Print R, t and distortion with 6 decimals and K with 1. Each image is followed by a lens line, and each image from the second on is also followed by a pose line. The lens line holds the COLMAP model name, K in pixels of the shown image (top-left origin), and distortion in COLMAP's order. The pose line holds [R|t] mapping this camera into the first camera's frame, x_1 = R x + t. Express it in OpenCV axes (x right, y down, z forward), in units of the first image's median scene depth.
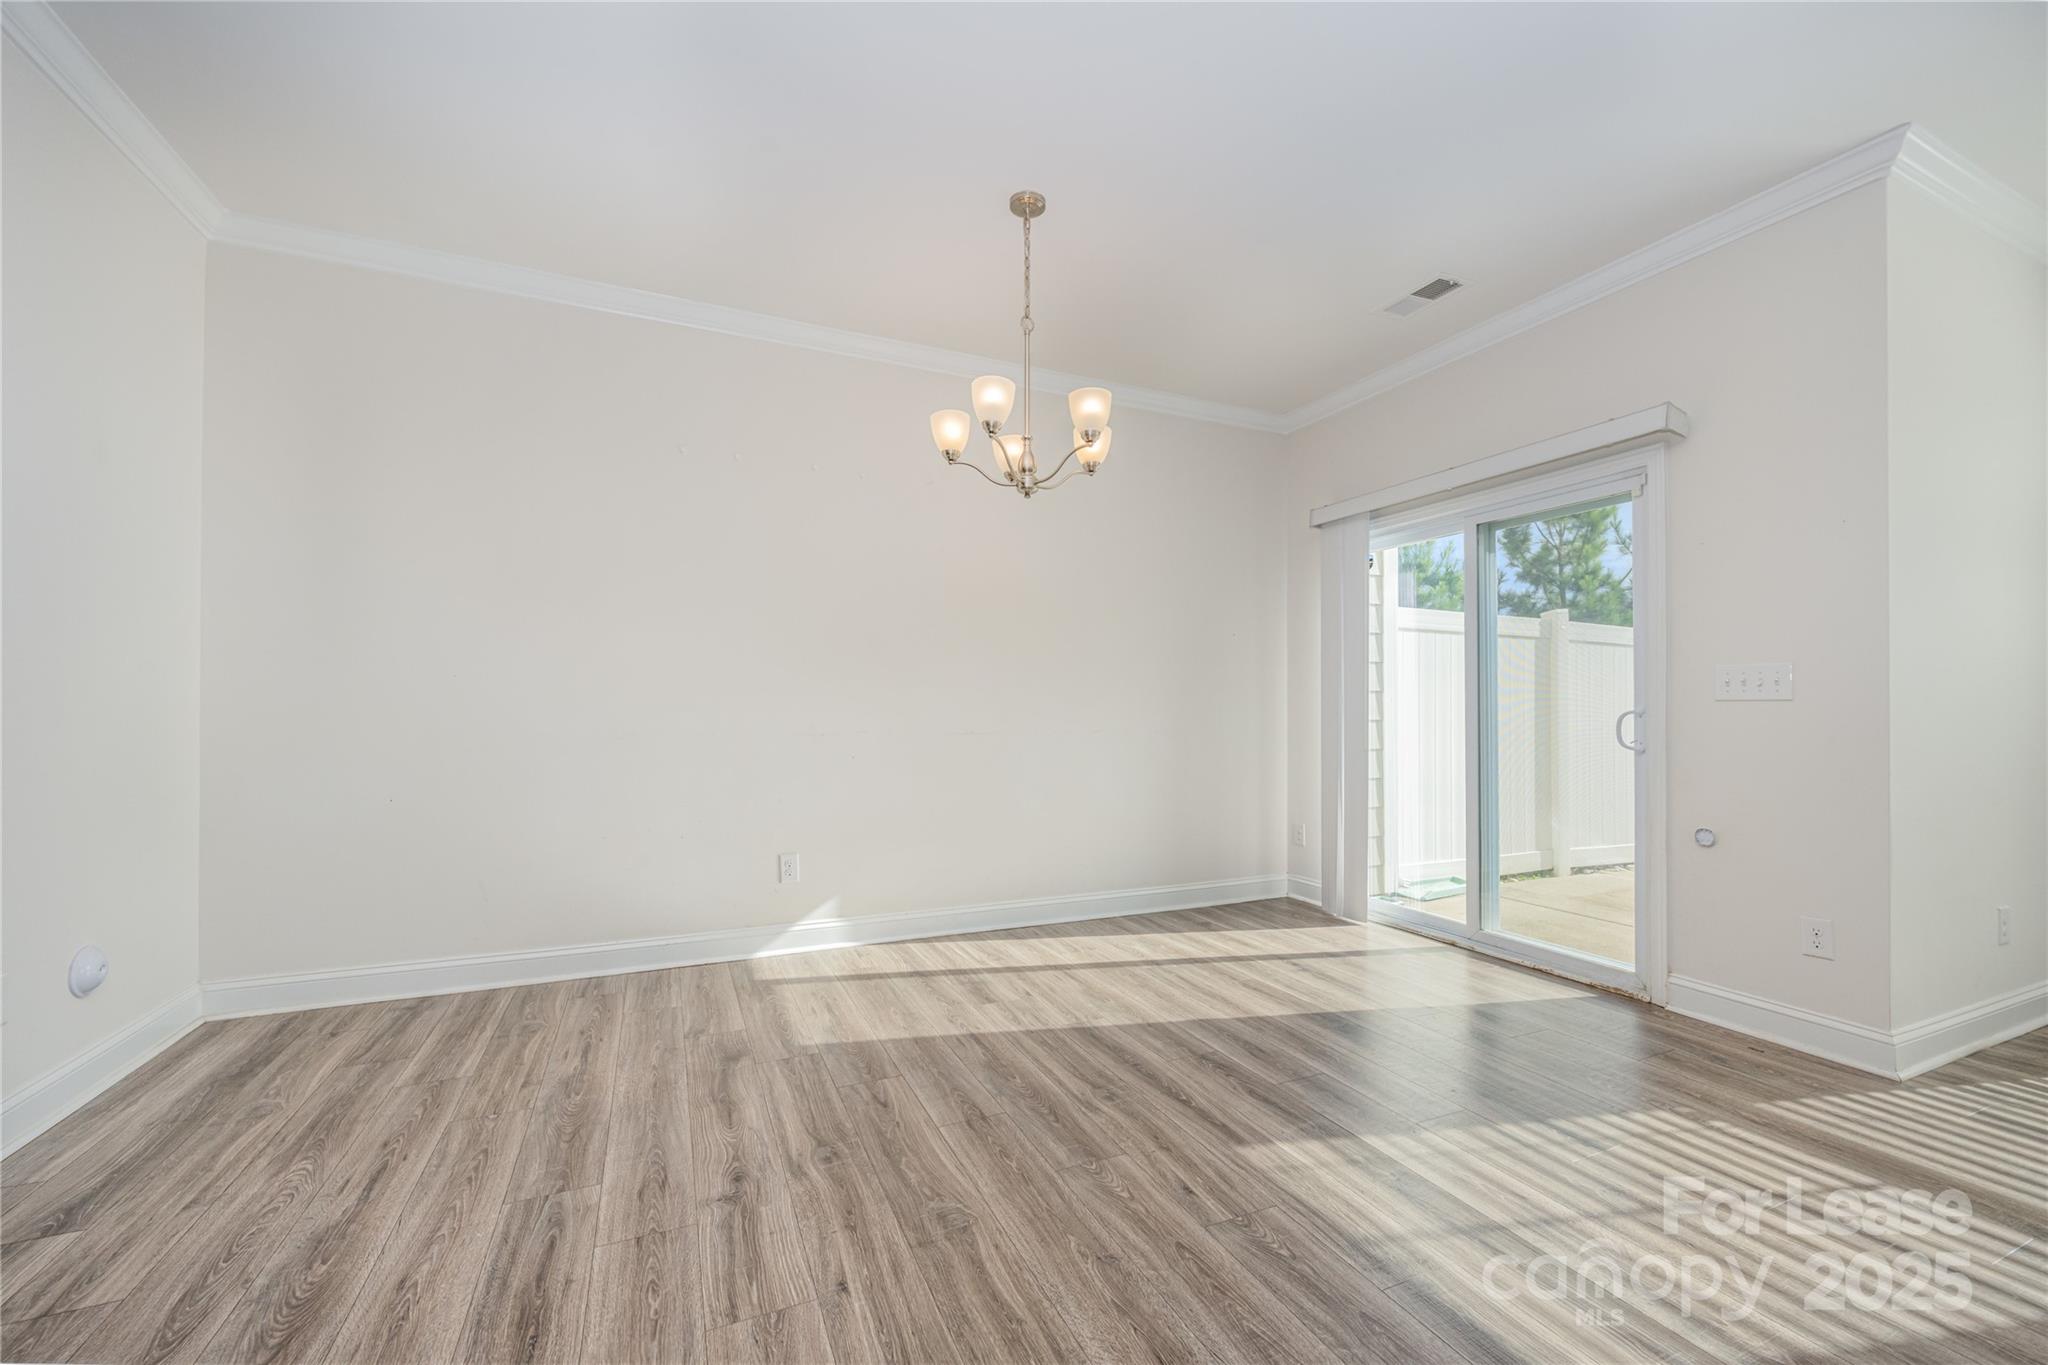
lens RADIAL K [[823.2, 0, 1031.1], [0, 823.2, 704.1], [0, 0, 1]] dist [-0.001014, -0.000179]
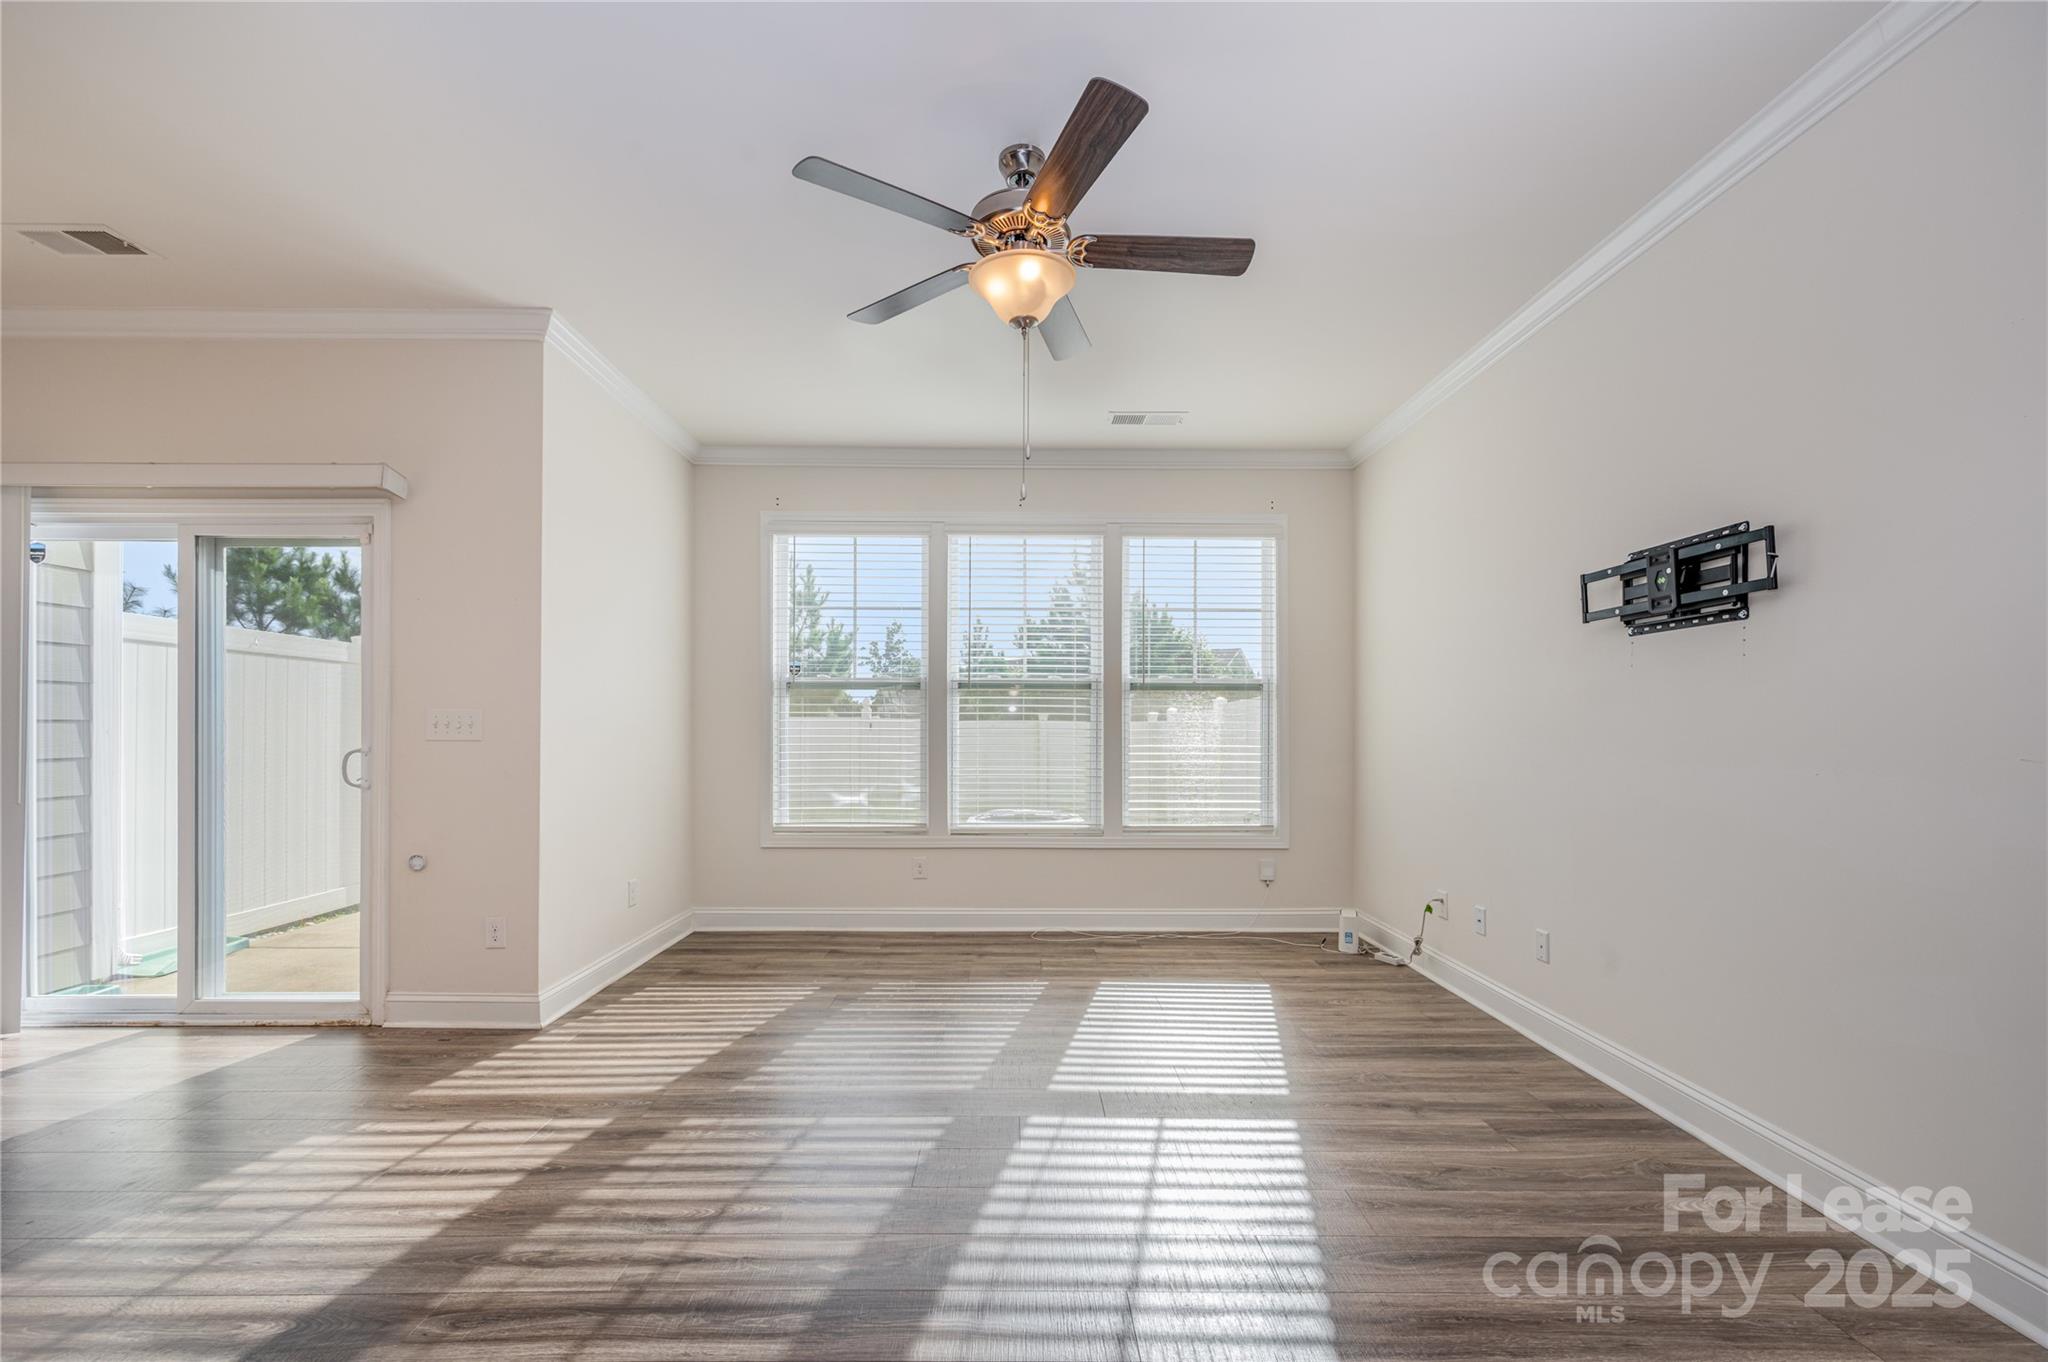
lens RADIAL K [[825.3, 0, 1016.1], [0, 825.3, 725.5], [0, 0, 1]] dist [-0.001446, -0.000299]
pose [[0.402546, -0.001305, 0.915399, 0.112510], [-0.007211, 0.999963, 0.004596, -0.032894], [-0.915372, -0.008451, 0.402521, -0.178685]]
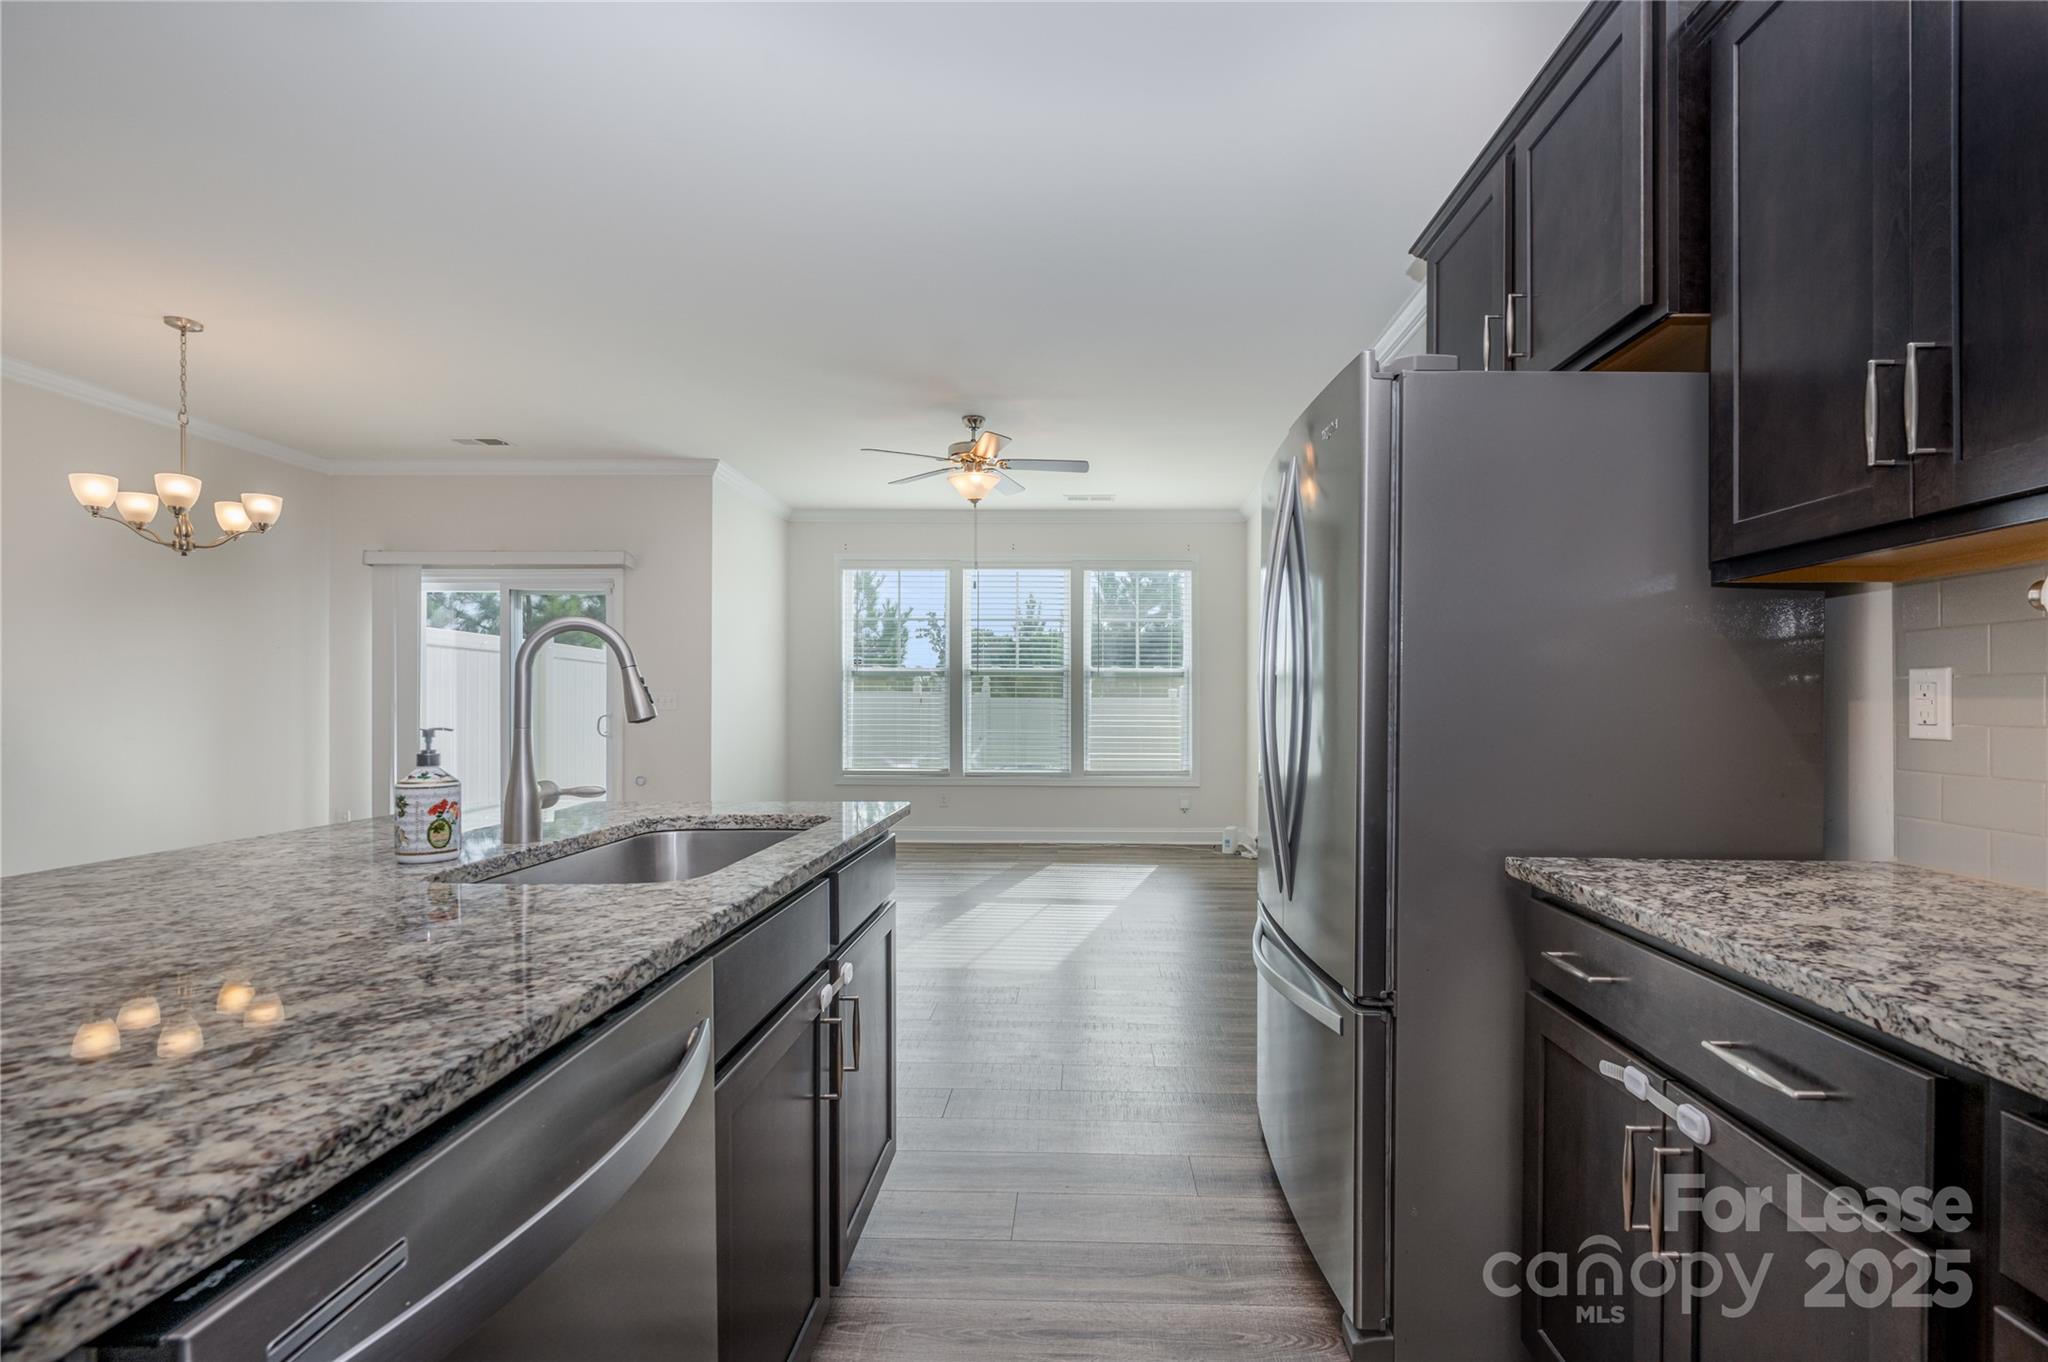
lens RADIAL K [[895.5, 0, 1065.6], [0, 895.5, 698.4], [0, 0, 1]] dist [-0.001402, -0.000418]
pose [[0.426453, -0.000086, 0.904510, -0.593963], [-0.007067, 0.999969, 0.003427, -0.041783], [-0.904482, -0.007854, 0.426440, -0.722649]]
